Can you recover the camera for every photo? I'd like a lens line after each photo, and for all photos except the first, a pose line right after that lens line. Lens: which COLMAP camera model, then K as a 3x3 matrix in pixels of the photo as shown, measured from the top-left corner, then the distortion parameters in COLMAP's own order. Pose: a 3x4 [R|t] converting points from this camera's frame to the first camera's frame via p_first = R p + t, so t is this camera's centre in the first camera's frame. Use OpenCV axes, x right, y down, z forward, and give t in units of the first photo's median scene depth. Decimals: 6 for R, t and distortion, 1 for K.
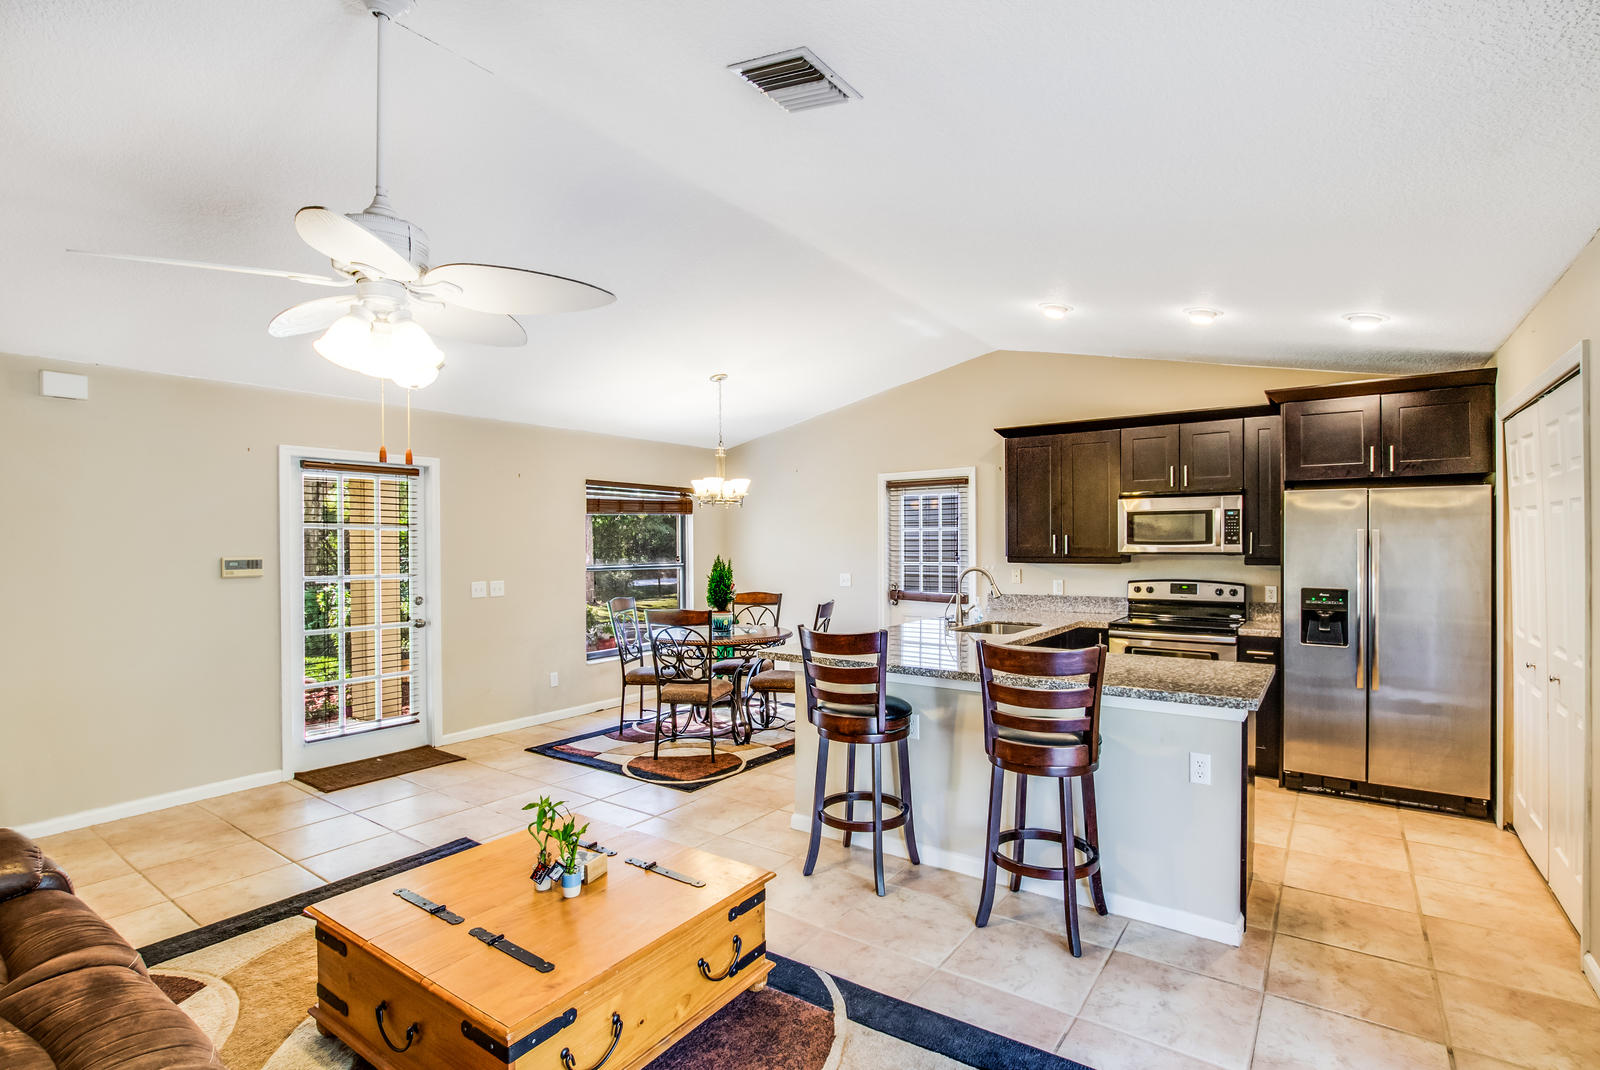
lens RADIAL K [[746.9, 0, 769.6], [0, 746.9, 543.3], [0, 0, 1]] dist [-0.001014, -0.000026]
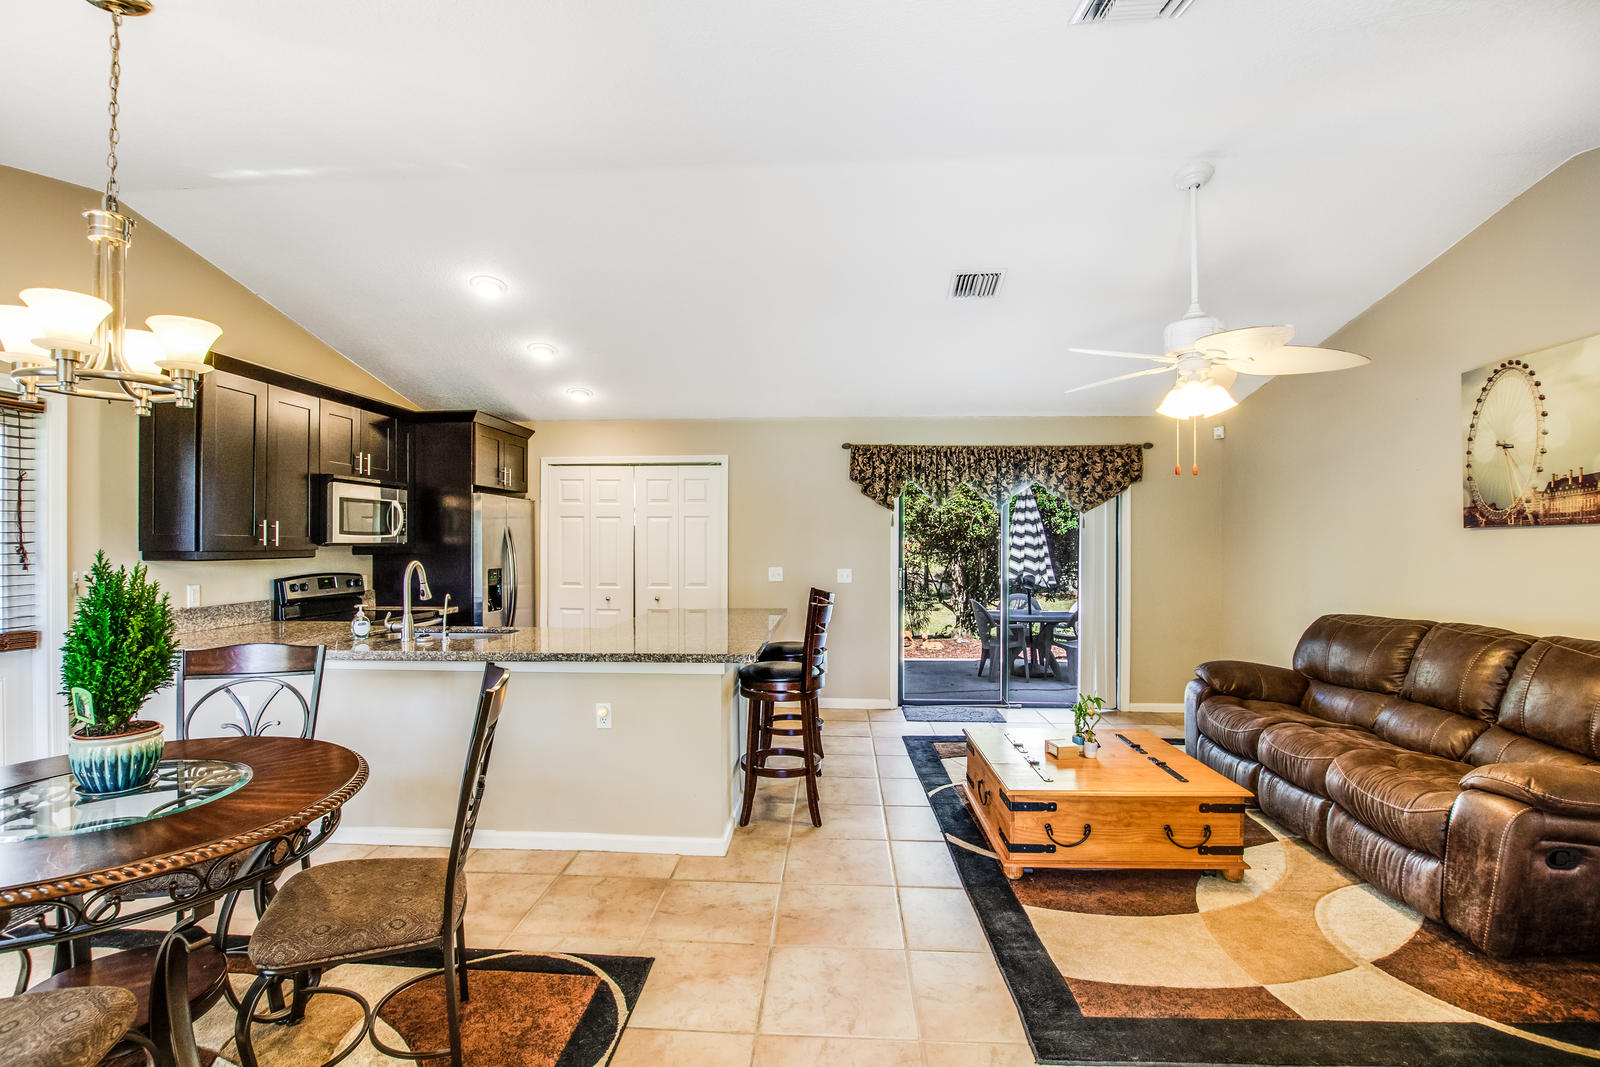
lens RADIAL K [[740.9, 0, 798.0], [0, 740.9, 539.0], [0, 0, 1]] dist [-0.036171, 0.006633]
pose [[-0.555742, 0.007245, 0.831323, -0.545523], [0.003320, 0.999973, -0.006495, 0.014425], [-0.831348, -0.000850, -0.555752, 1.045921]]
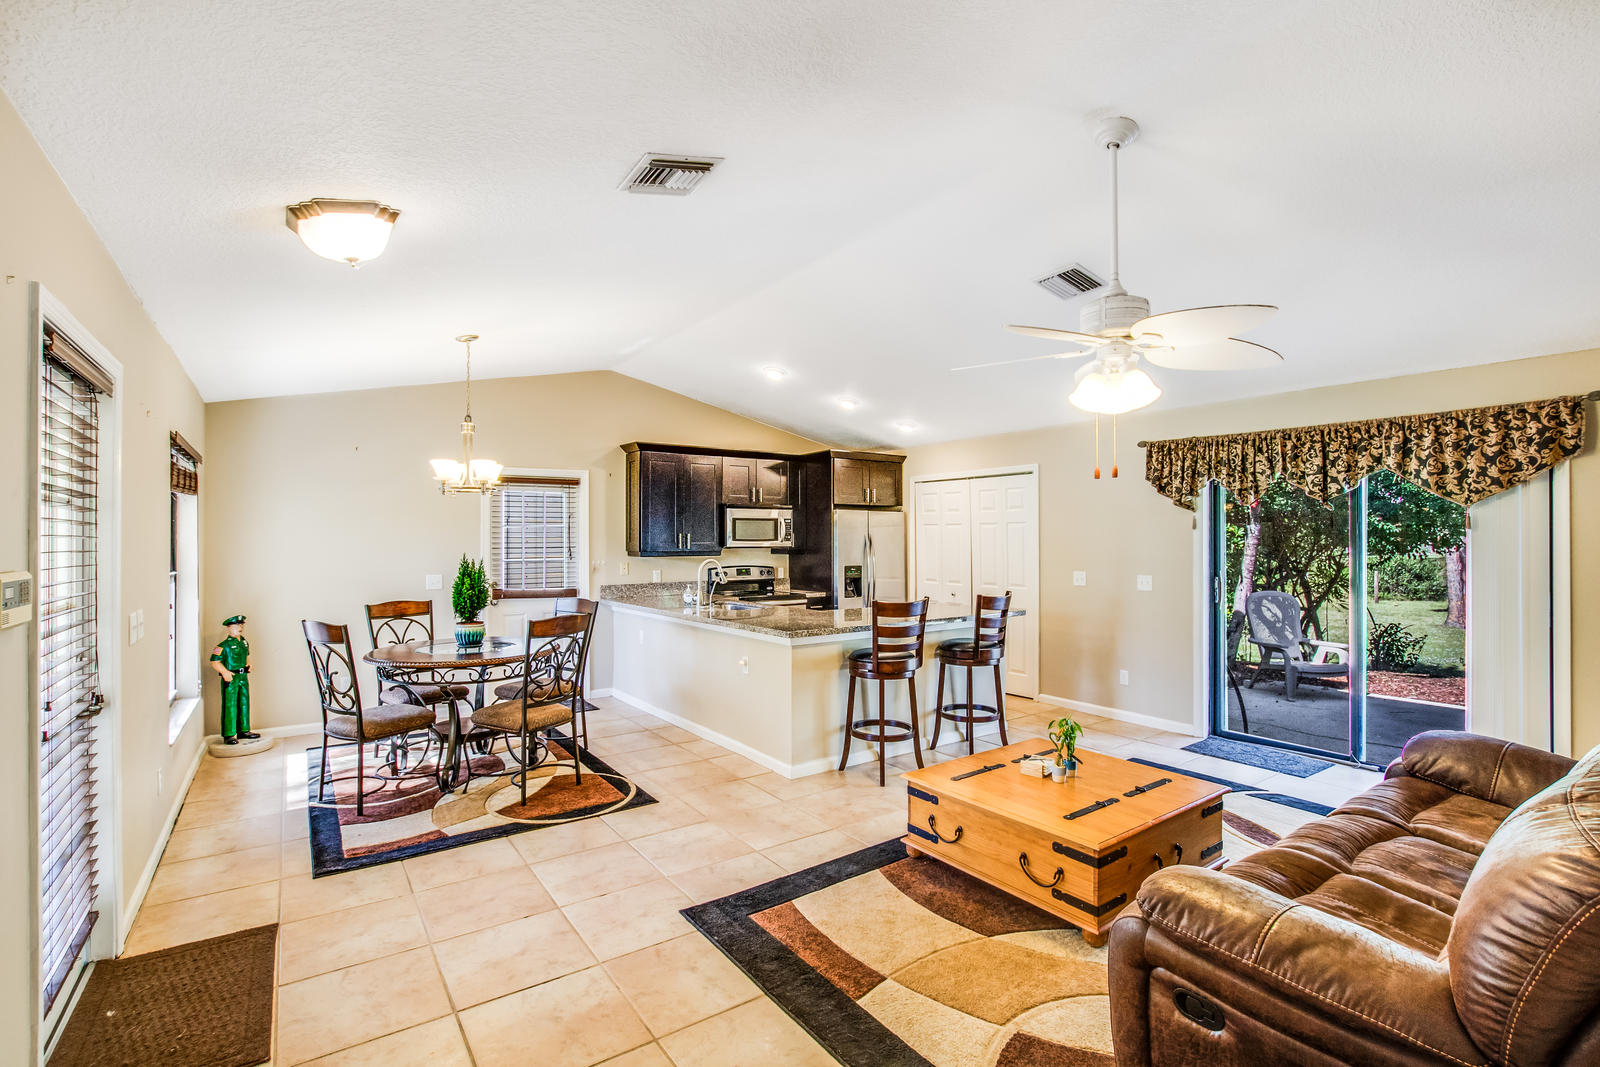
lens RADIAL K [[740.9, 0, 798.0], [0, 740.9, 539.0], [0, 0, 1]] dist [-0.036171, 0.006633]
pose [[0.313904, 0.005375, 0.949439, -0.805049], [0.000814, 0.999982, -0.005931, 0.005682], [-0.949454, 0.002635, 0.313894, 0.461404]]
